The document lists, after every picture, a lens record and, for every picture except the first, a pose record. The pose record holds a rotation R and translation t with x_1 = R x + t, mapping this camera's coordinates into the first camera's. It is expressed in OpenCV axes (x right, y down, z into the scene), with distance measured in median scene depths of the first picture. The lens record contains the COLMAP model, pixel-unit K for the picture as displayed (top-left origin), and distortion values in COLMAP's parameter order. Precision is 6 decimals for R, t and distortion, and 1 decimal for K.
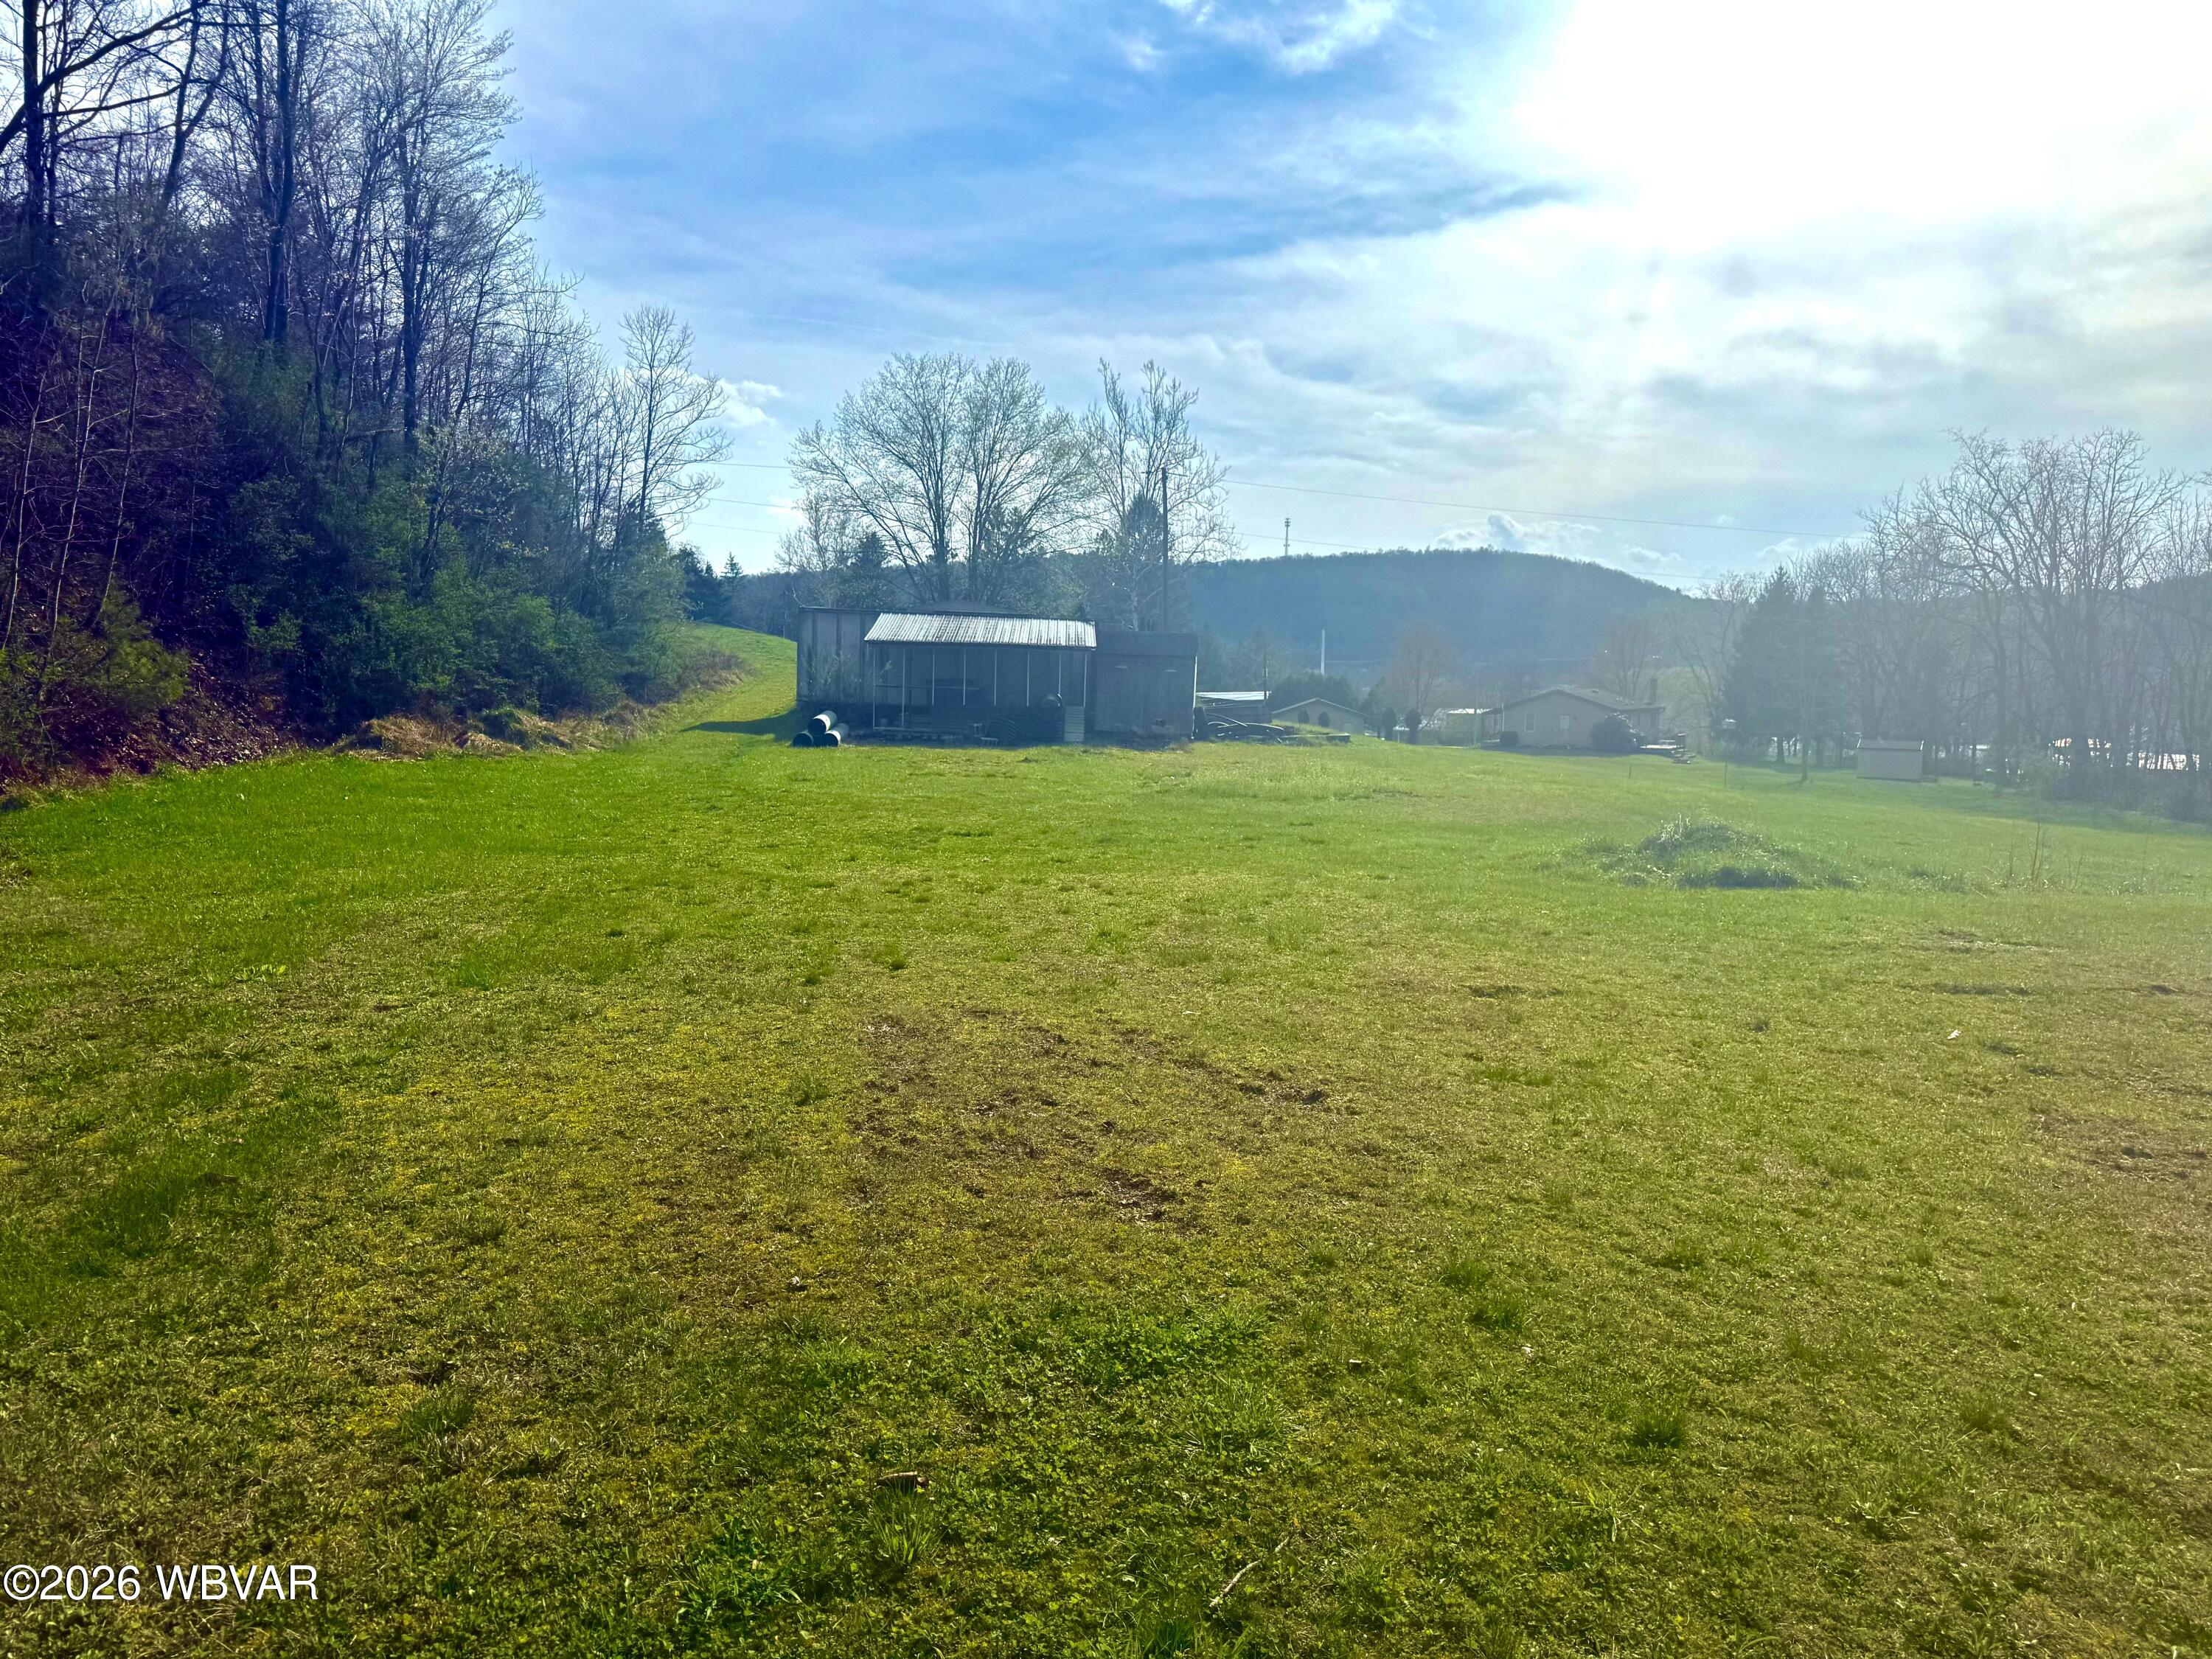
lens RADIAL K [[1526.9, 0, 1107.8], [0, 1526.9, 832.0], [0, 0, 1]] dist [-0.000704, -0.001020]
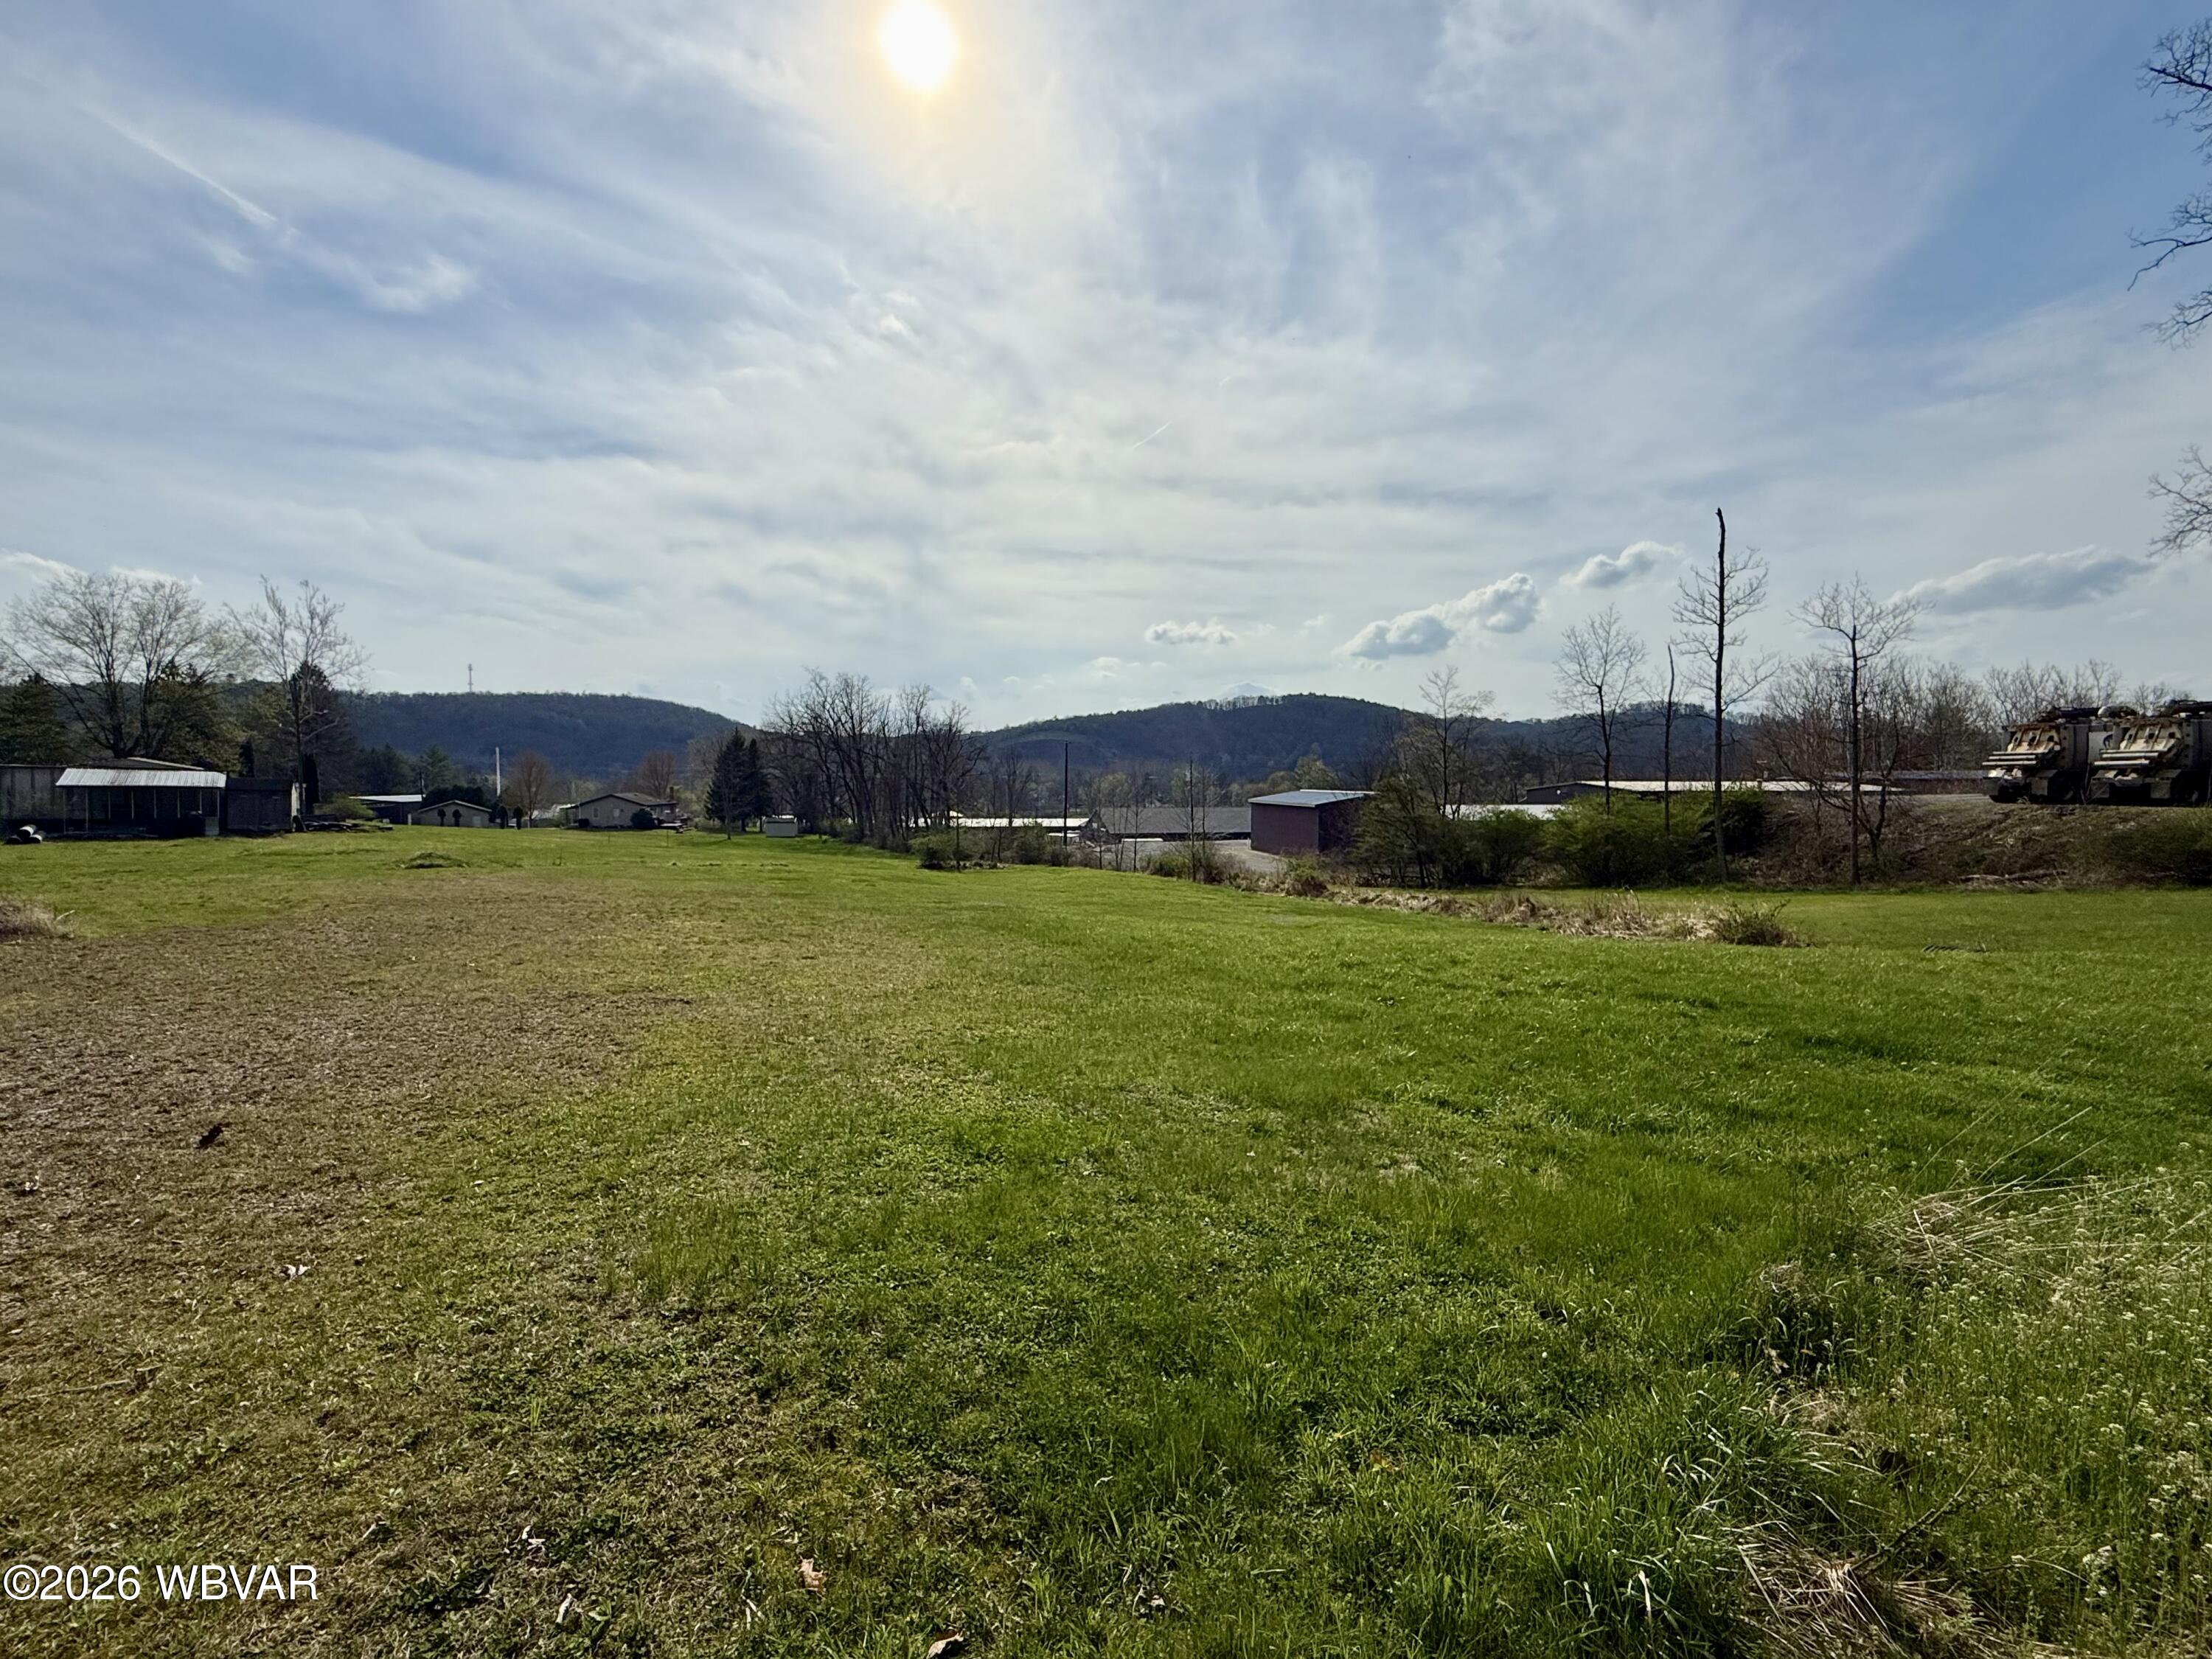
lens RADIAL K [[1006.5, 0, 1121.3], [0, 1006.5, 820.9], [0, 0, 1]] dist [-0.000656, -0.001084]
pose [[0.780398, -0.033100, 0.624407, 0.037685], [0.069154, 0.997041, -0.033577, 0.020667], [-0.621448, 0.069384, 0.780377, -0.325134]]
